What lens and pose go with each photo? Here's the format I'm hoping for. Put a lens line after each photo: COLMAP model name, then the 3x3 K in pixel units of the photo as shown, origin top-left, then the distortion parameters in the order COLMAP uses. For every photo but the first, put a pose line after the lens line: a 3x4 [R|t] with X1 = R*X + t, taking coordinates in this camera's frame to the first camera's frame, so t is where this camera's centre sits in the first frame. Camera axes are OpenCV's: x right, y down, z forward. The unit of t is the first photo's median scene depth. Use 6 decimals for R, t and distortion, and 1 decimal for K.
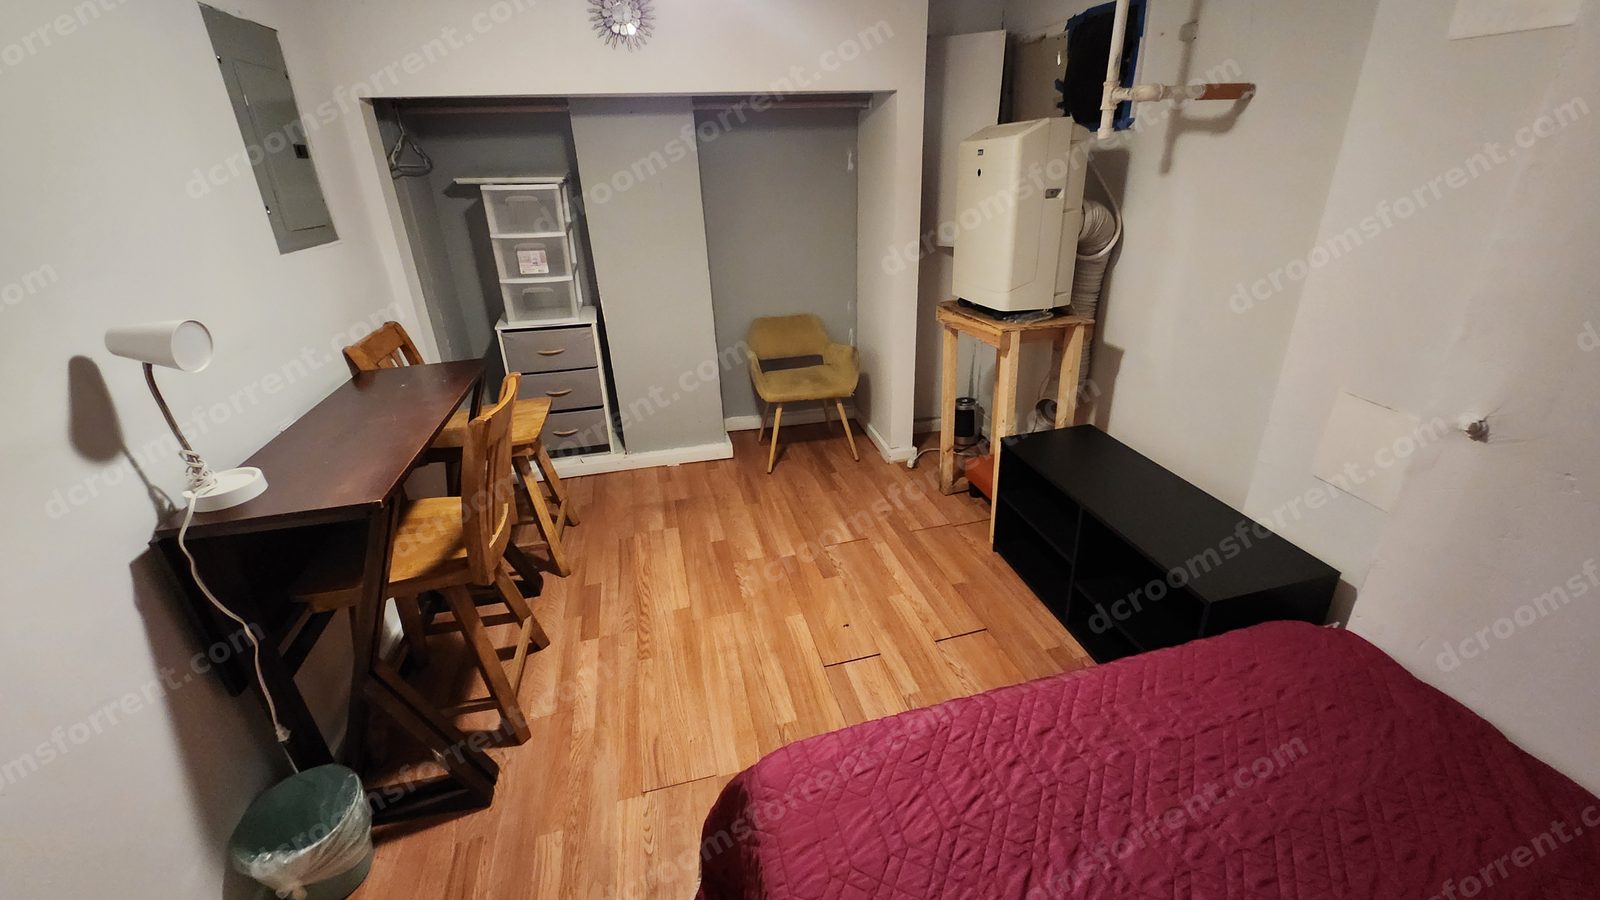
lens RADIAL K [[654.4, 0, 807.1], [0, 654.4, 448.9], [0, 0, 1]] dist [-0.019866, -0.000226]
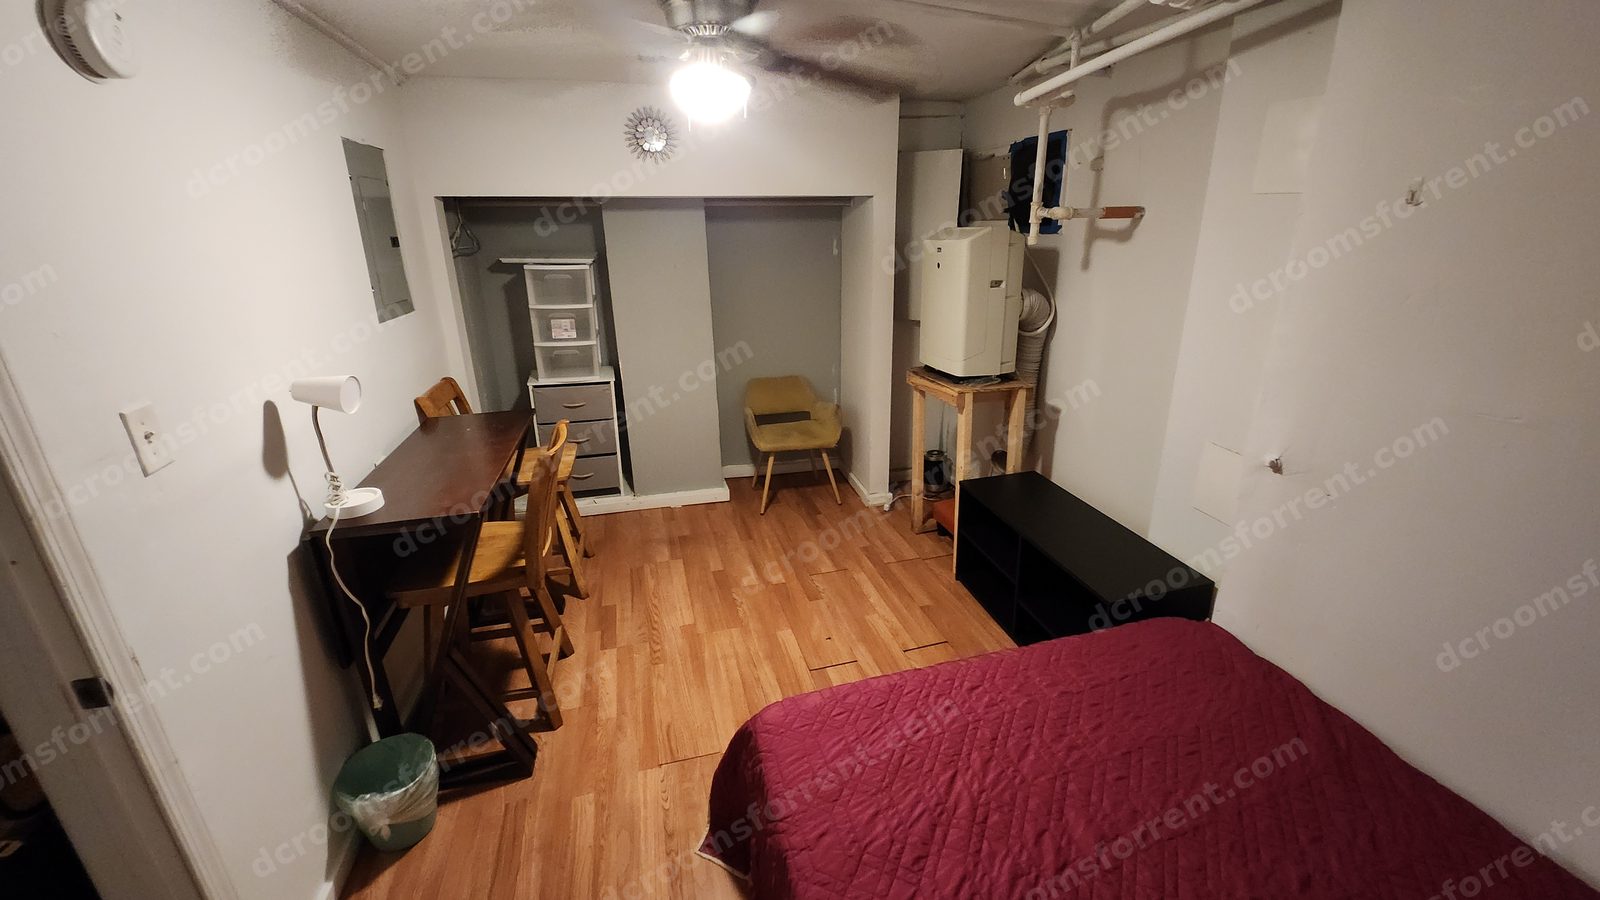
lens RADIAL K [[649.2, 0, 816.7], [0, 649.2, 447.8], [0, 0, 1]] dist [-0.018671, -0.000479]
pose [[0.999321, 0.010924, 0.035177, -0.006100], [-0.007722, 0.995921, -0.089894, 0.032846], [-0.036016, 0.089561, 0.995330, -0.185791]]
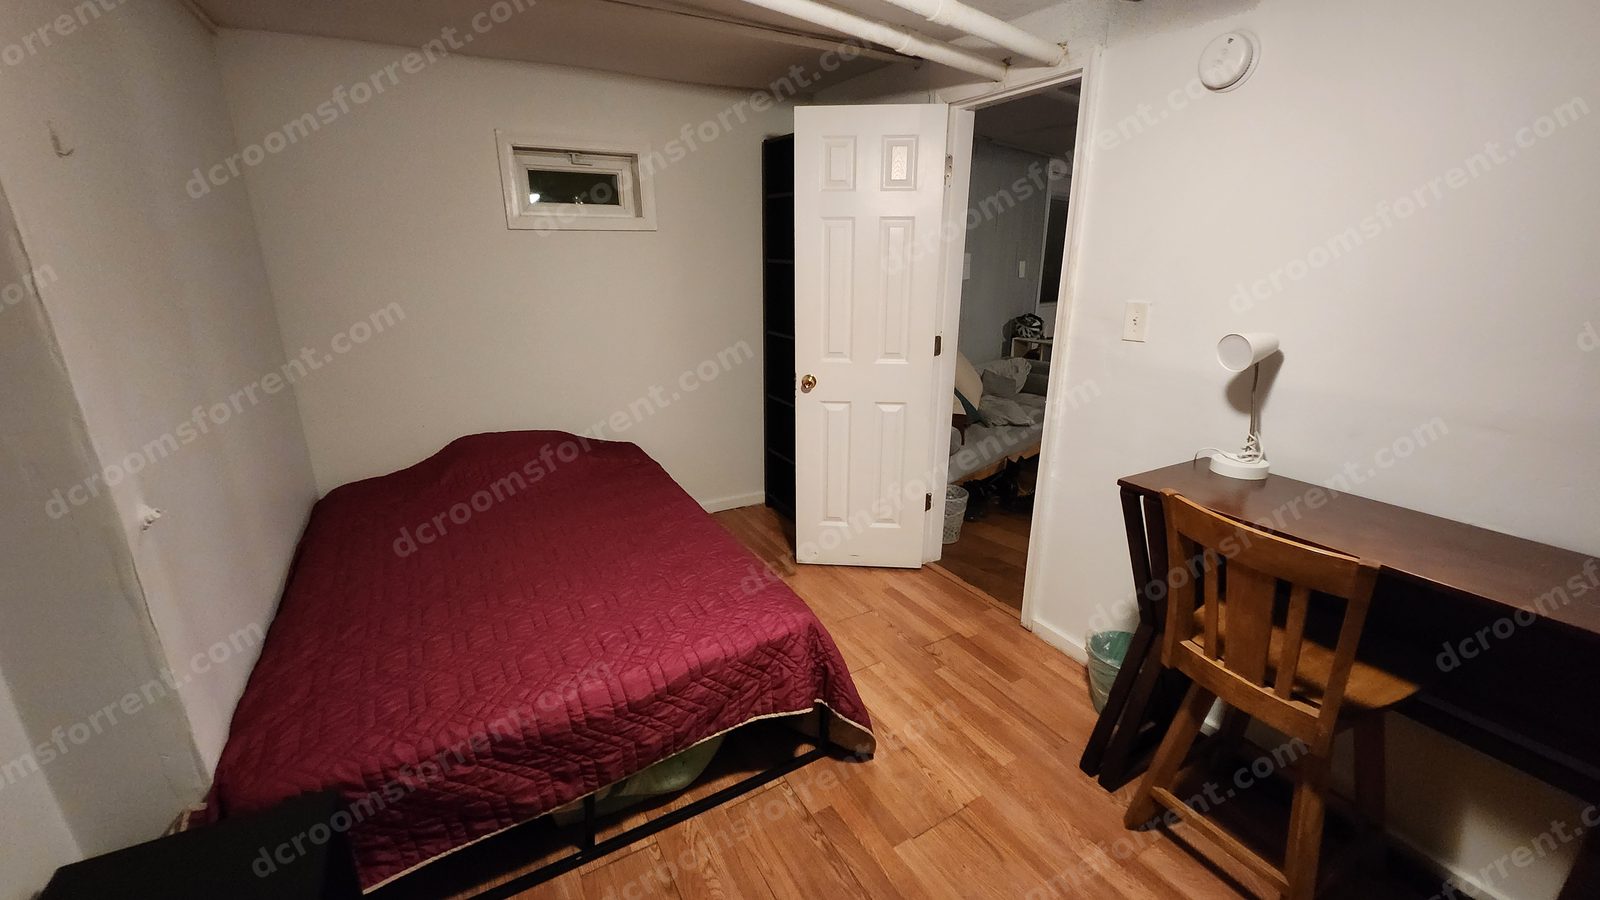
lens RADIAL K [[649.2, 0, 816.7], [0, 649.2, 447.8], [0, 0, 1]] dist [-0.018671, -0.000479]
pose [[-0.958067, 0.106815, -0.265893, 0.141479], [-0.095805, 0.755116, 0.648553, -0.405089], [0.270055, 0.646831, -0.713218, 0.928925]]
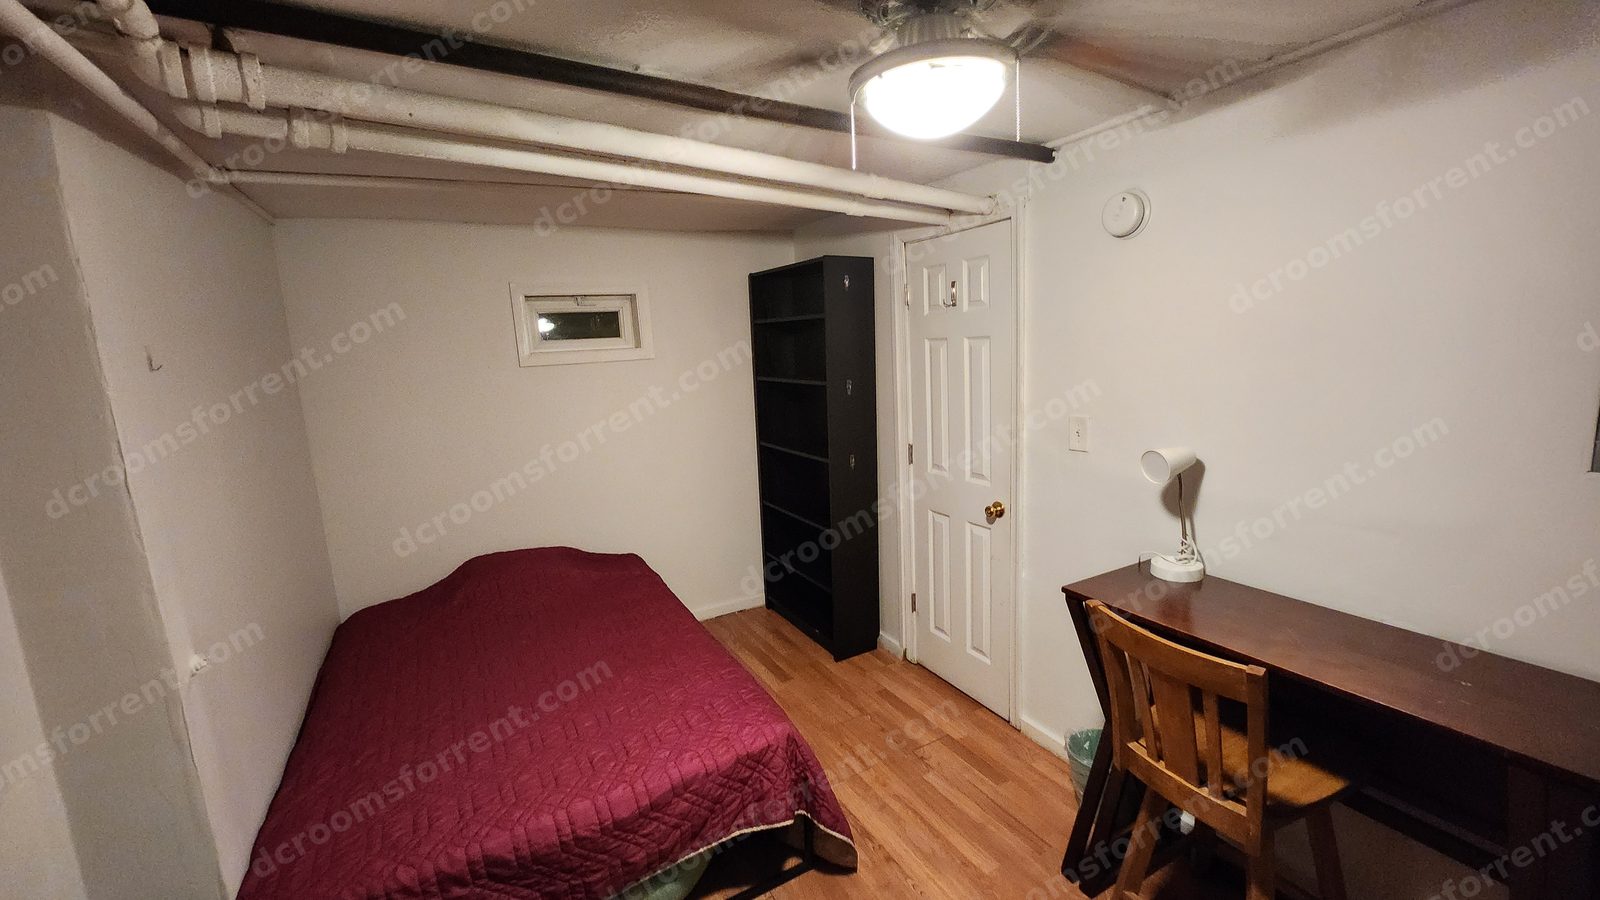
lens RADIAL K [[649.1, 0, 811.9], [0, 649.1, 442.9], [0, 0, 1]] dist [-0.019405, -0.000327]
pose [[-0.961155, 0.114701, -0.251047, 0.100152], [-0.040415, 0.841271, 0.539100, -0.494597], [0.273034, 0.528305, -0.803956, 0.979603]]
